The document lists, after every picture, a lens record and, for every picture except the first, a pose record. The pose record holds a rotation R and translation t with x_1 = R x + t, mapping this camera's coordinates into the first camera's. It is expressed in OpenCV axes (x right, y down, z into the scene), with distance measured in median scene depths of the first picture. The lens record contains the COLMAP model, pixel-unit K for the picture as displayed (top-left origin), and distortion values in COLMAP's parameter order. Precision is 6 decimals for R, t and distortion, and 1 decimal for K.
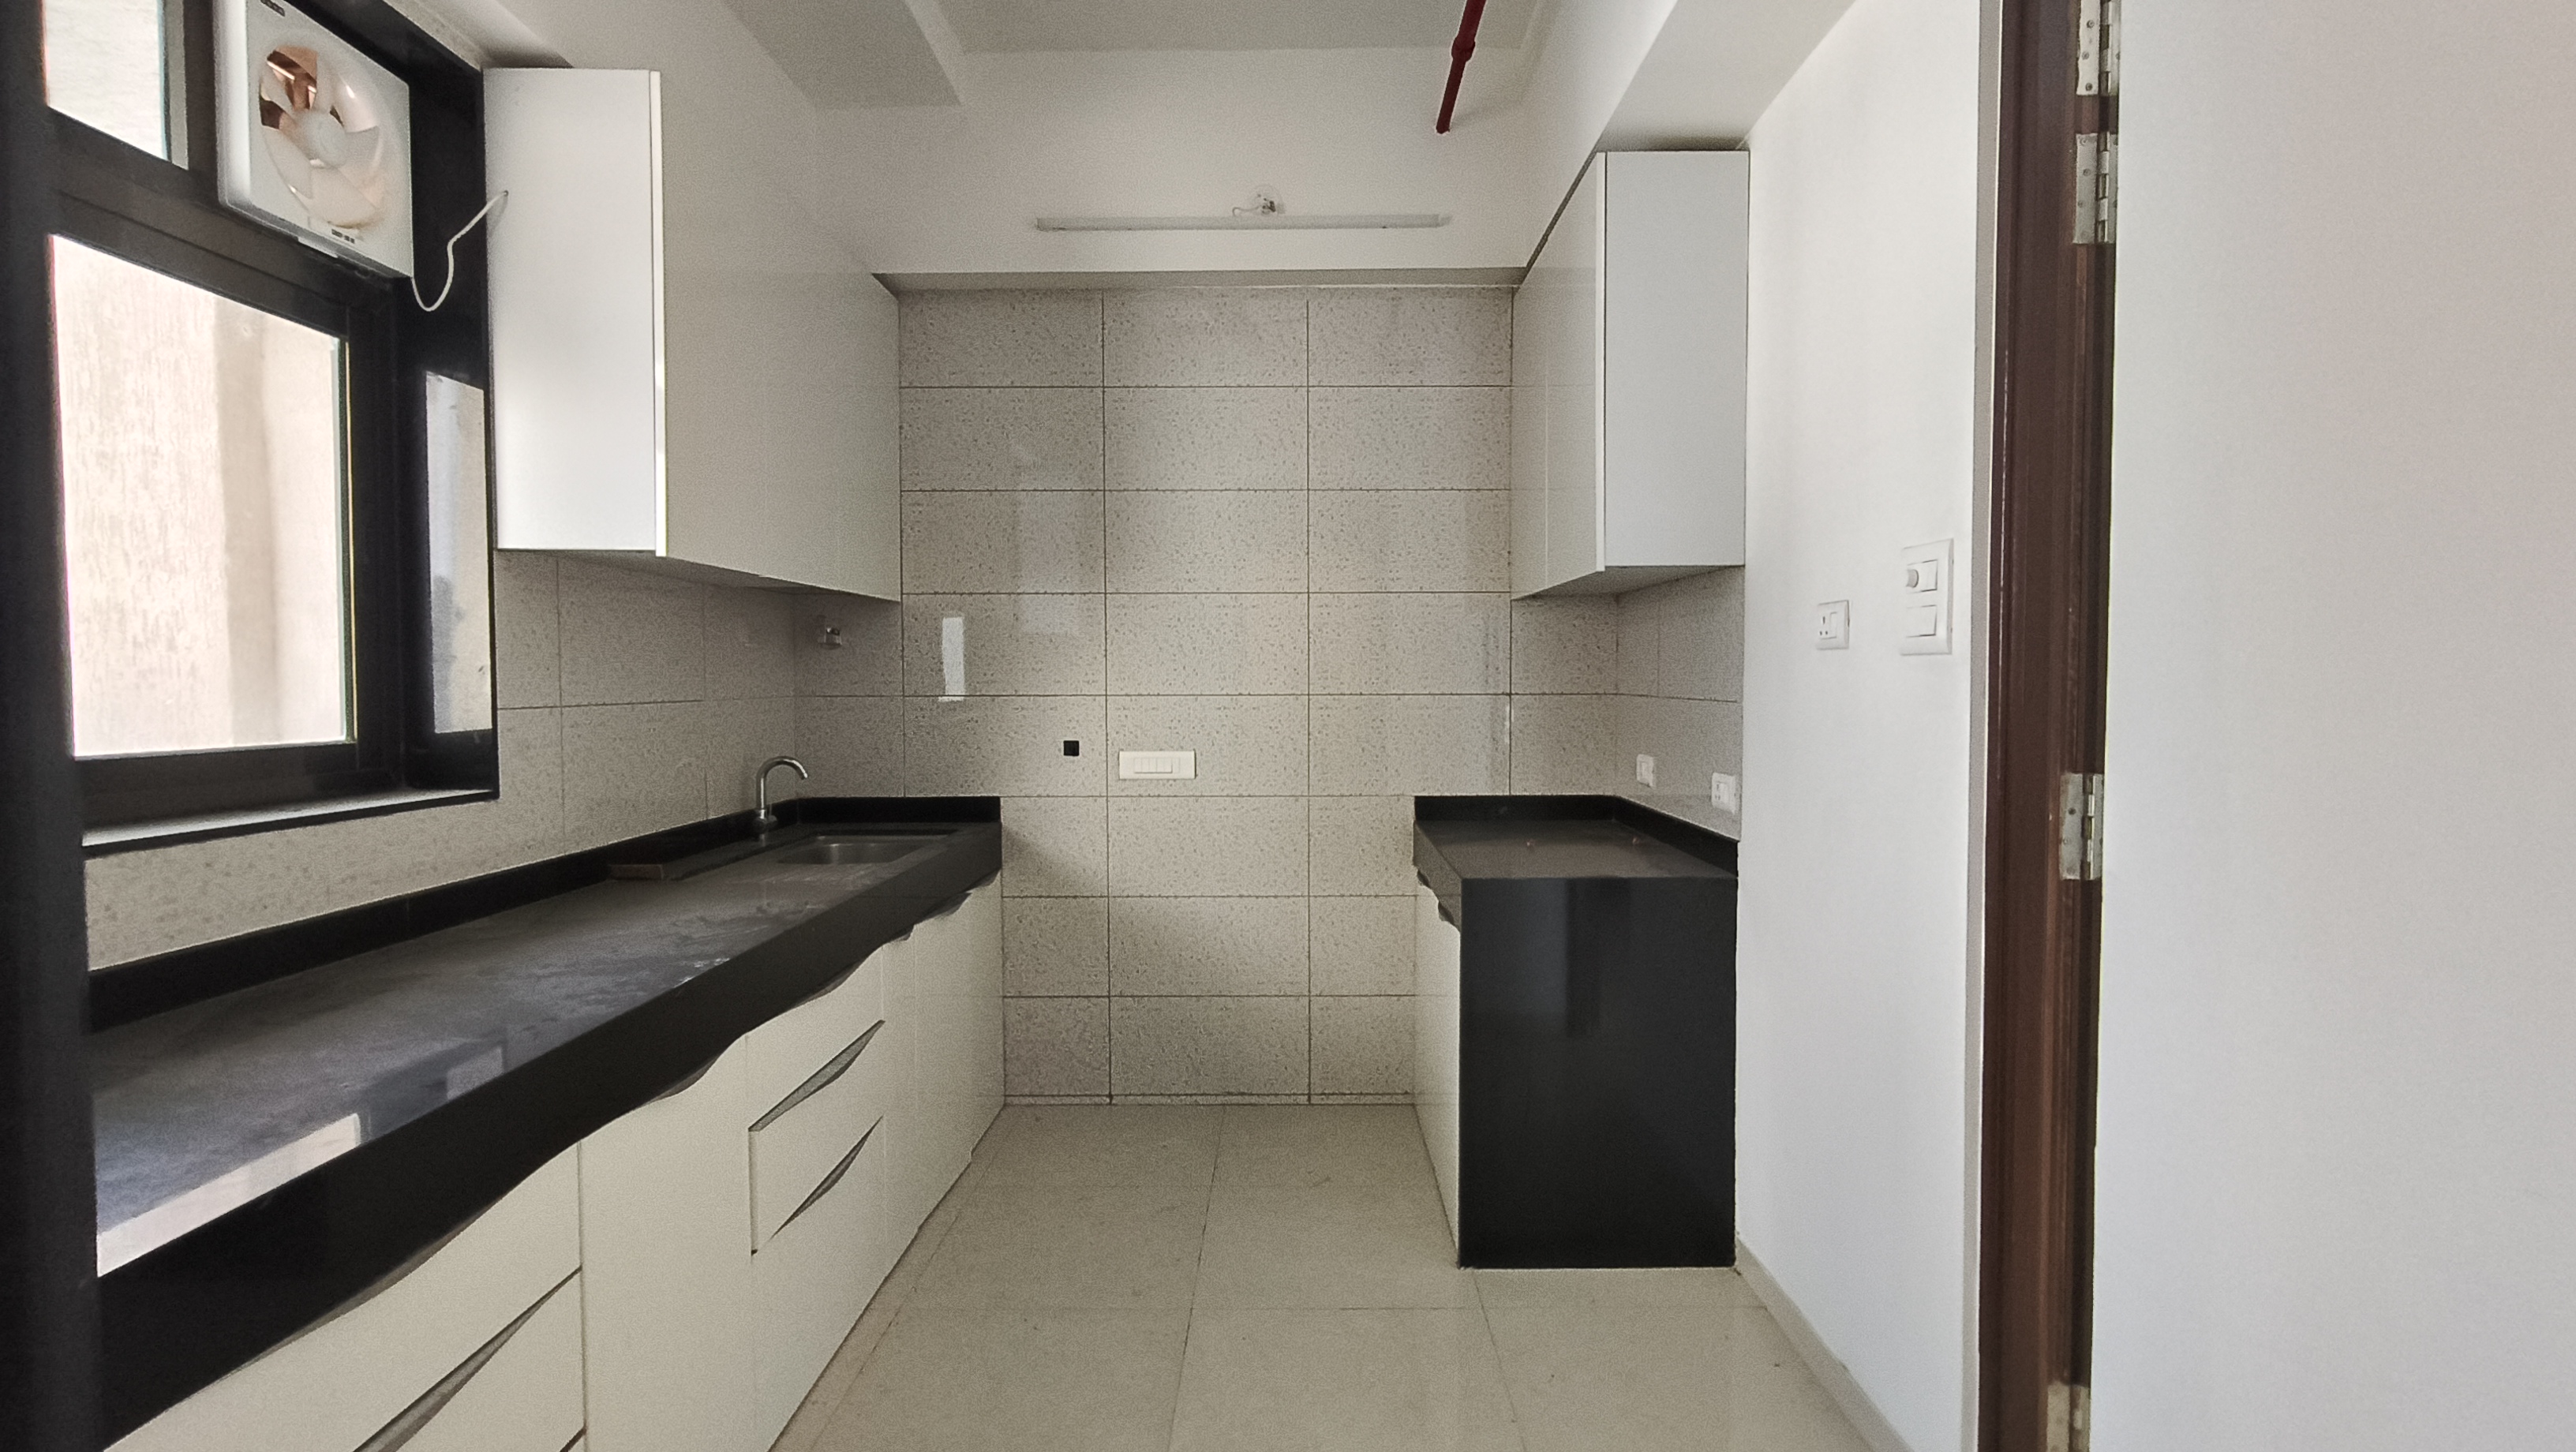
lens RADIAL K [[1198.4, 0, 1285.6], [0, 1198.4, 719.9], [0, 0, 1]] dist [0.001642, -0.000161]
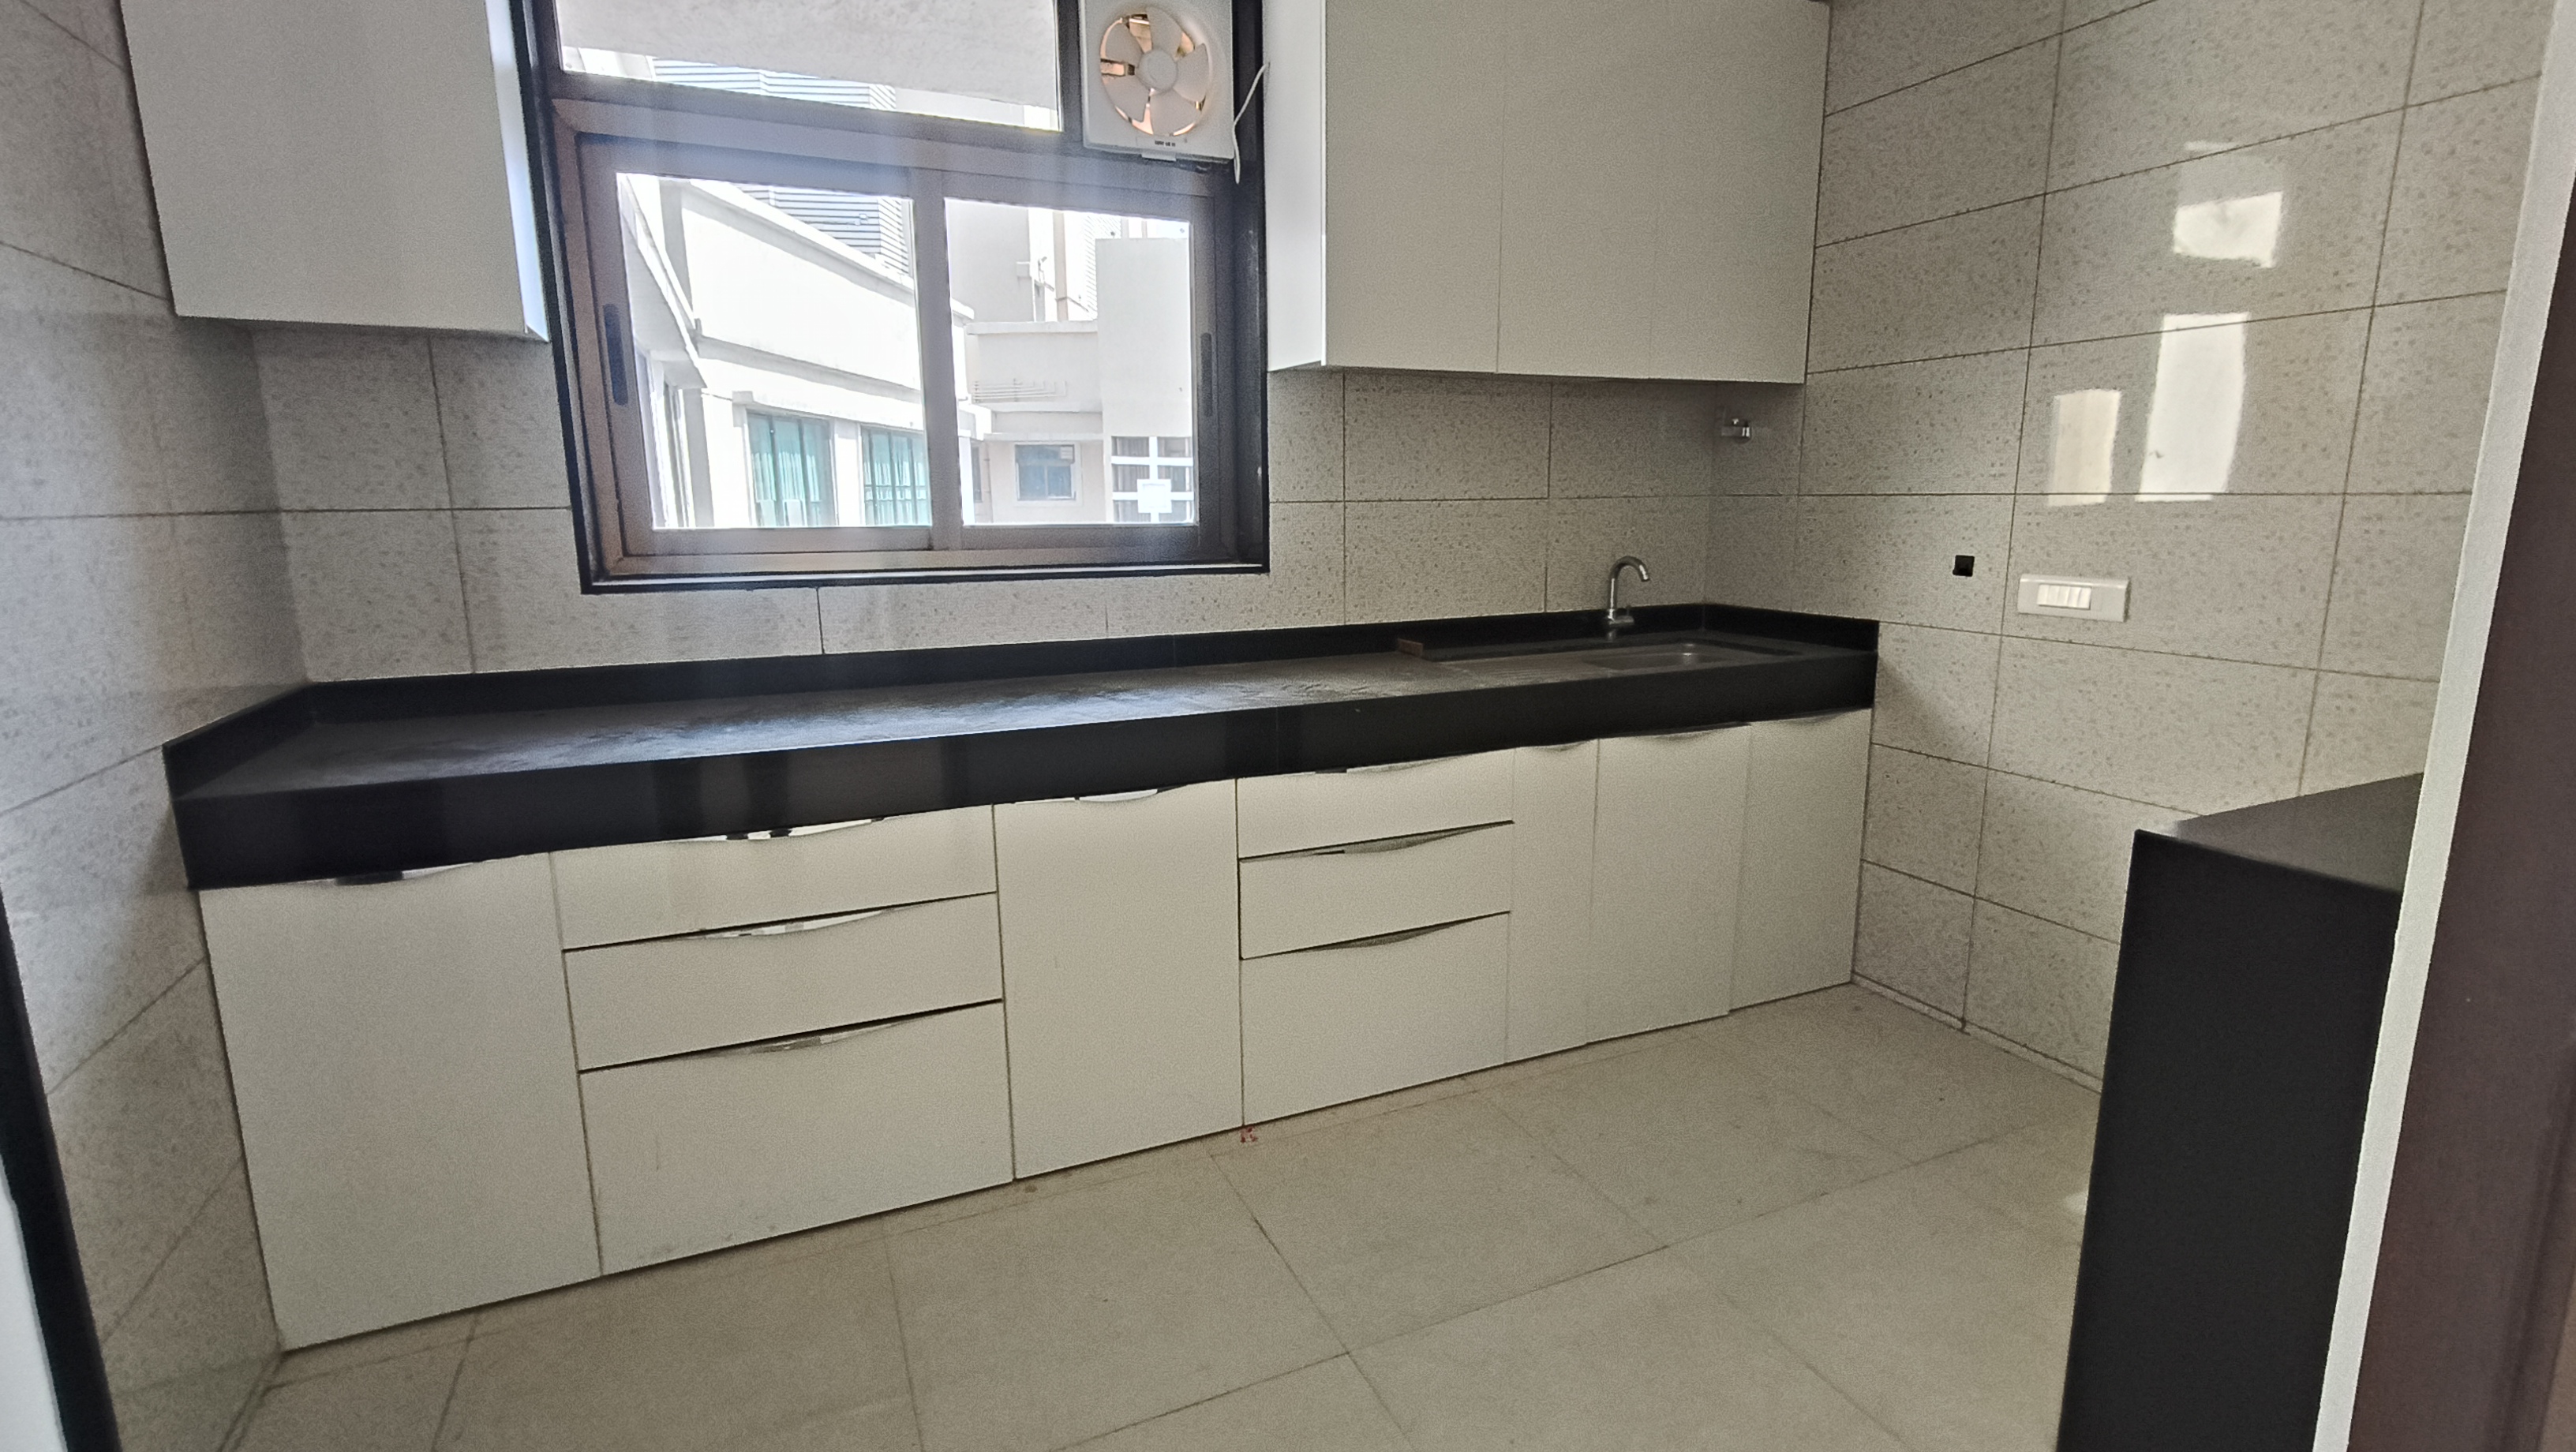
lens RADIAL K [[1198.4, 0, 1300.1], [0, 1198.4, 728.1], [0, 0, 1]] dist [0.001642, -0.000161]
pose [[0.429763, 0.173830, -0.886051, 0.330159], [-0.024768, 0.983194, 0.180875, -0.002336], [0.902602, -0.055788, 0.426845, 0.296597]]
